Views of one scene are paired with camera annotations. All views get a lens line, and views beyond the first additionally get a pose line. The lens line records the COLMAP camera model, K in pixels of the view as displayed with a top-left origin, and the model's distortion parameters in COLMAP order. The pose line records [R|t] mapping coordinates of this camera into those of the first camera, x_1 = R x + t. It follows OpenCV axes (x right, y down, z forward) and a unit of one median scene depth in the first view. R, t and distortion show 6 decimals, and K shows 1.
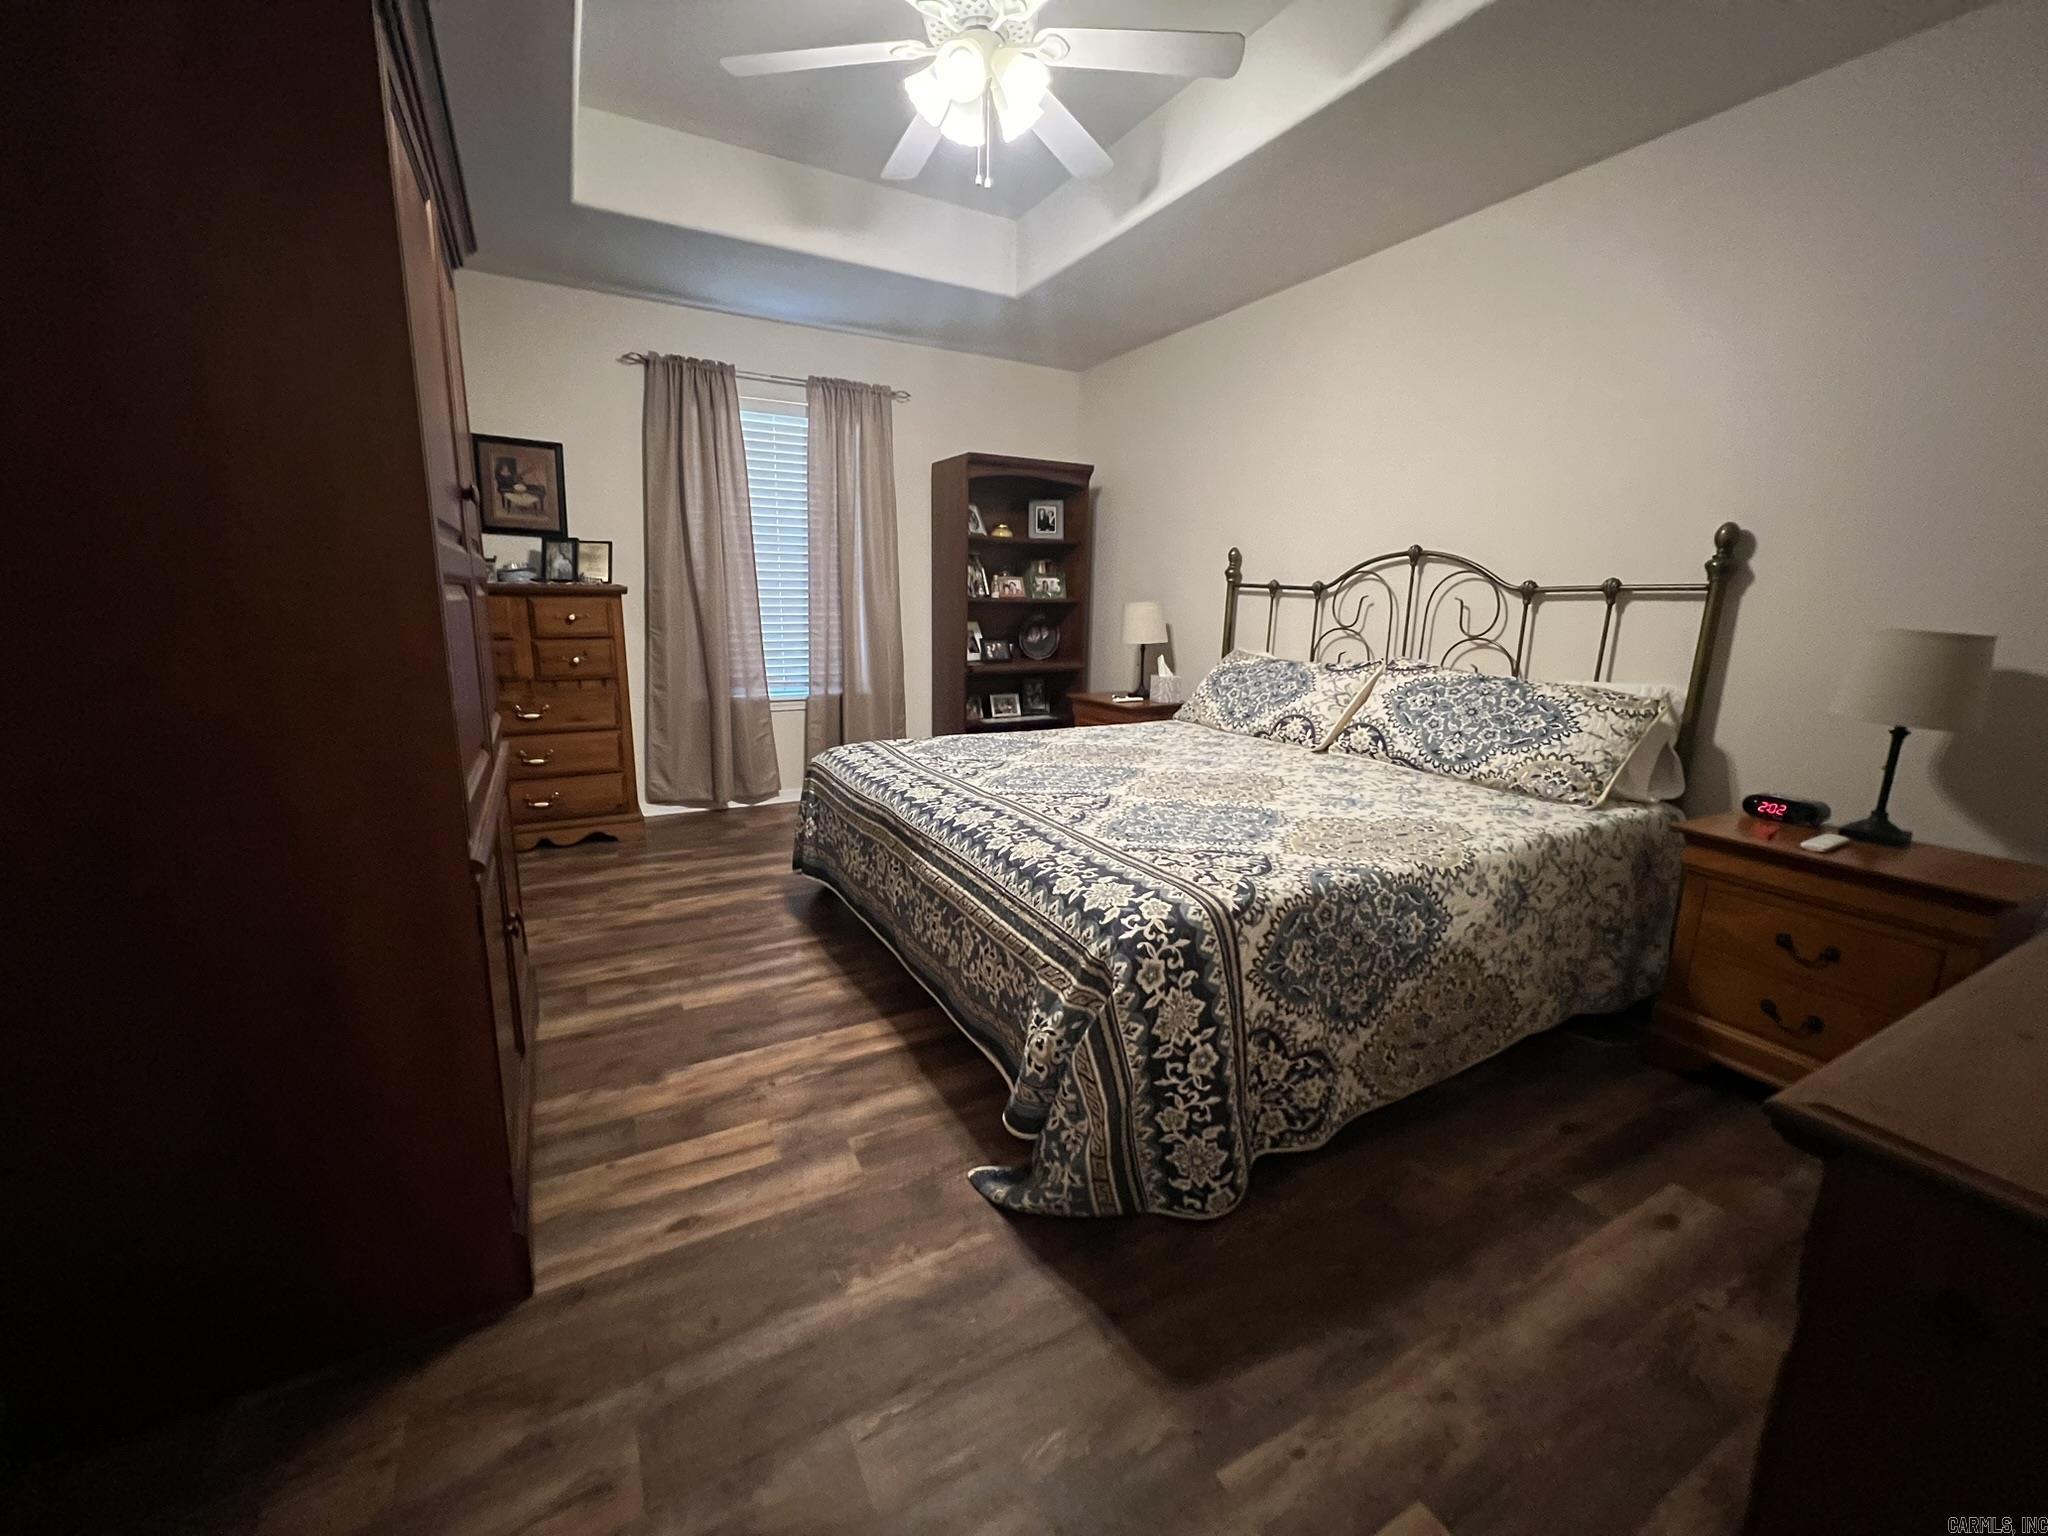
lens RADIAL K [[820.2, 0, 1013.8], [0, 820.2, 763.5], [0, 0, 1]] dist [-0.002290, 0.000910]
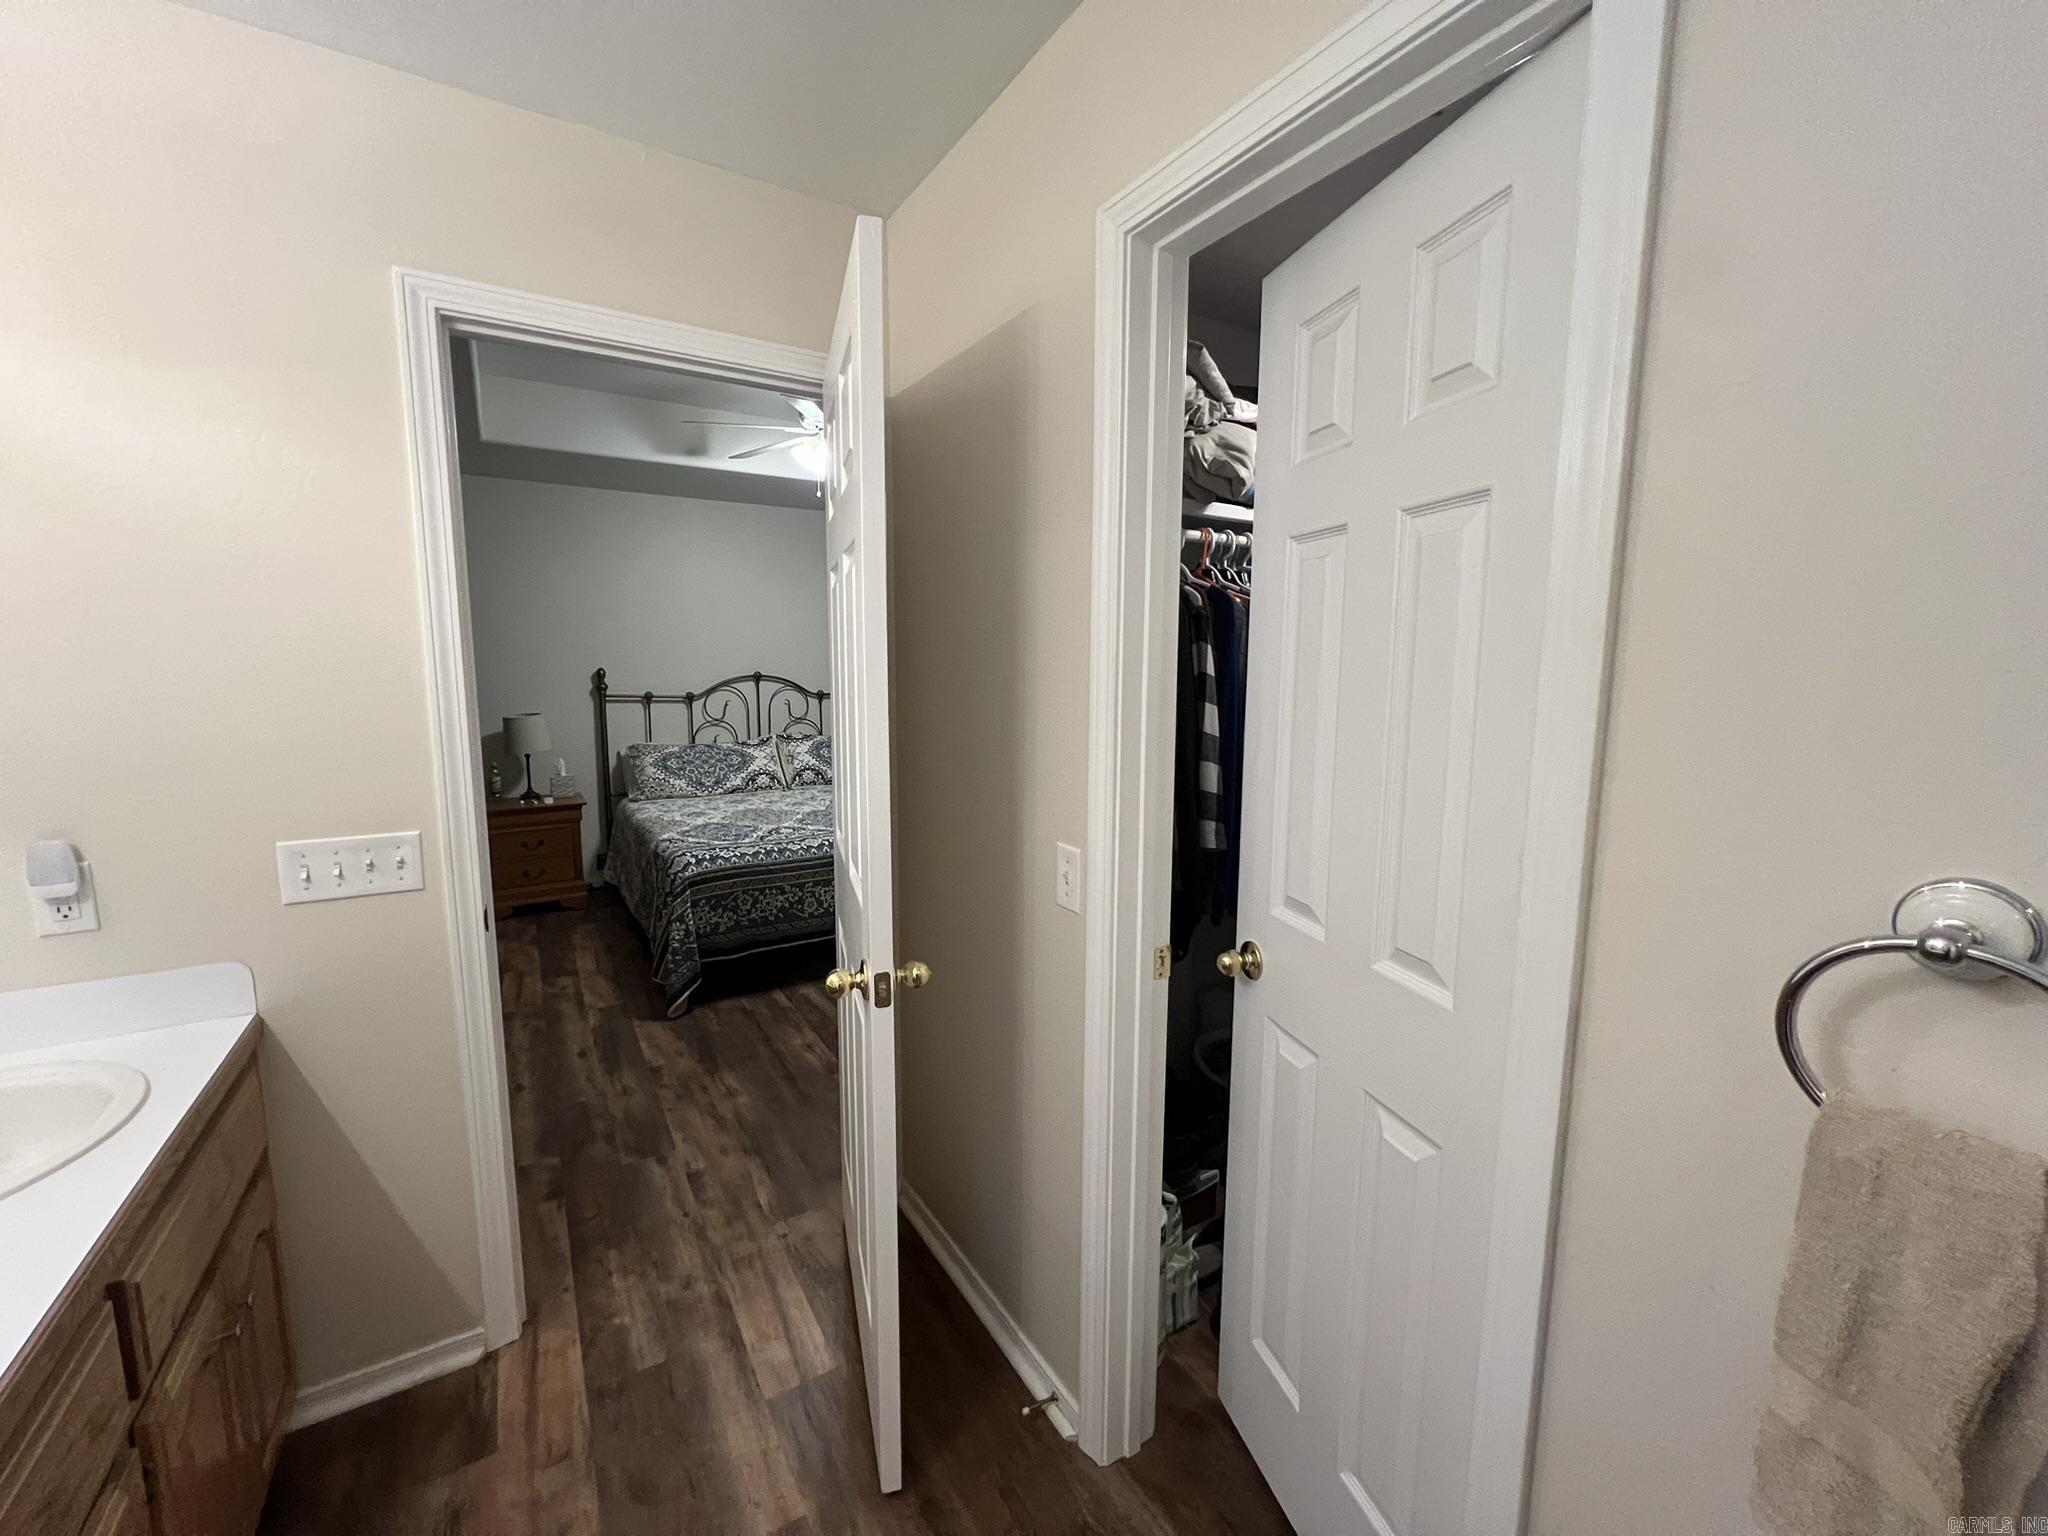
lens RADIAL K [[820.2, 0, 1020.7], [0, 820.2, 763.6], [0, 0, 1]] dist [-0.002290, 0.000910]
pose [[-0.058553, -0.147051, 0.987394, -1.563932], [0.197318, 0.967873, 0.155844, -0.273709], [-0.978589, 0.203956, -0.027656, 0.603505]]
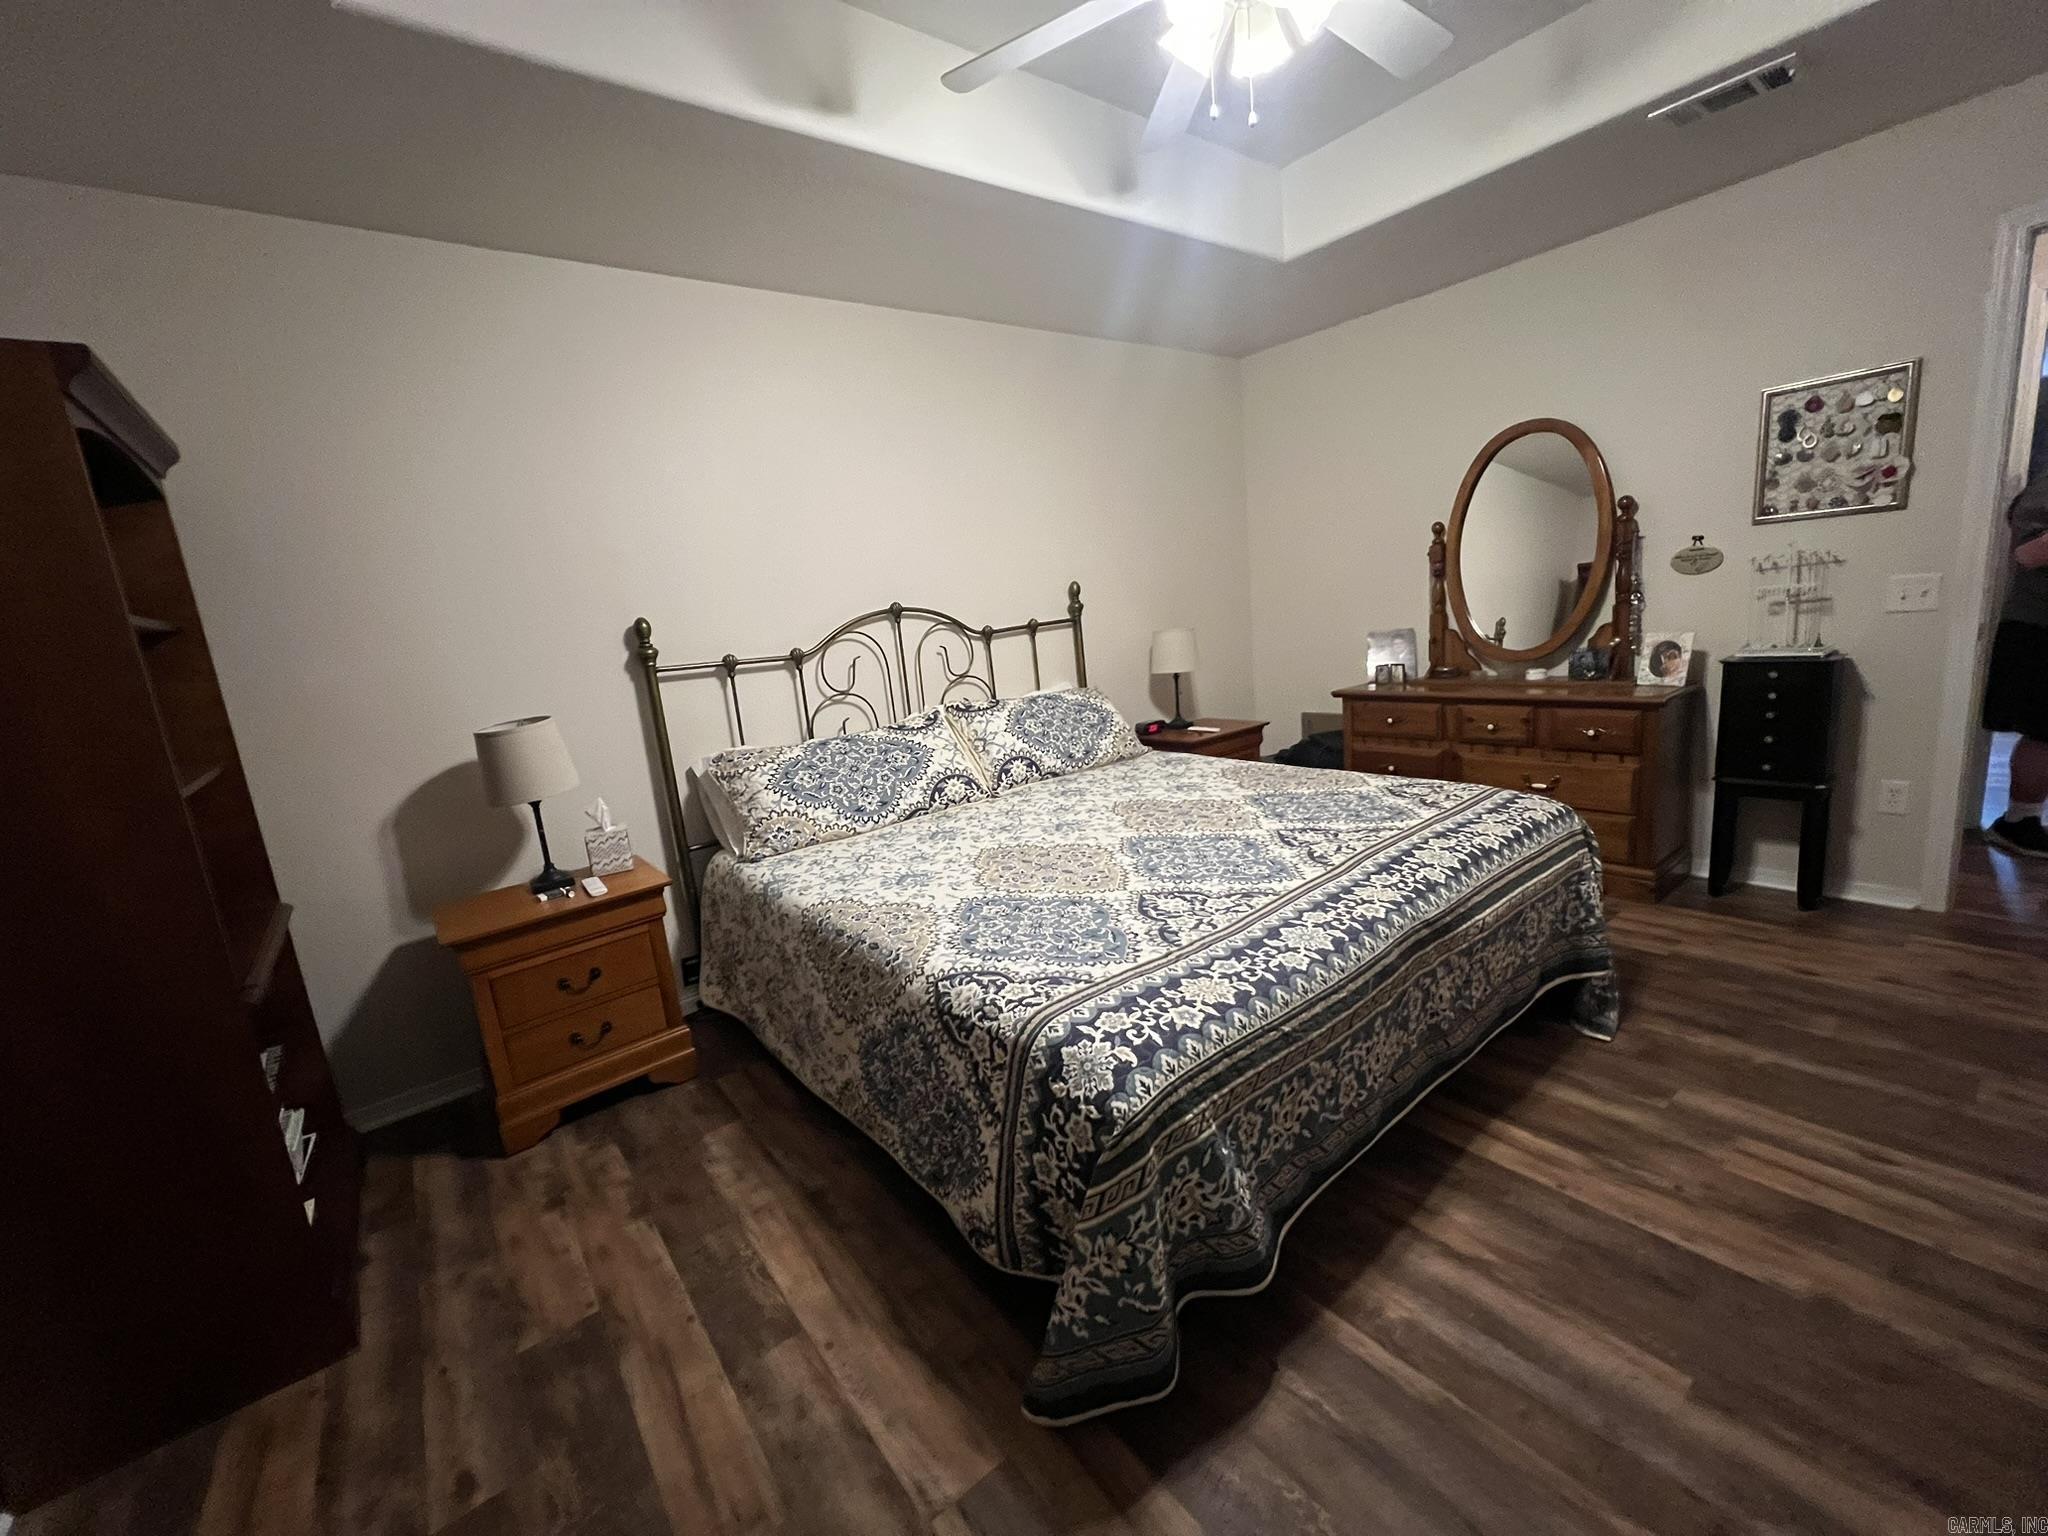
lens RADIAL K [[820.2, 0, 1017.9], [0, 820.2, 761.9], [0, 0, 1]] dist [-0.002290, 0.000910]
pose [[-0.156717, -0.195388, 0.968124, -0.685725], [0.294857, 0.926277, 0.234672, -0.319984], [-0.942602, 0.322235, -0.087552, 1.163863]]
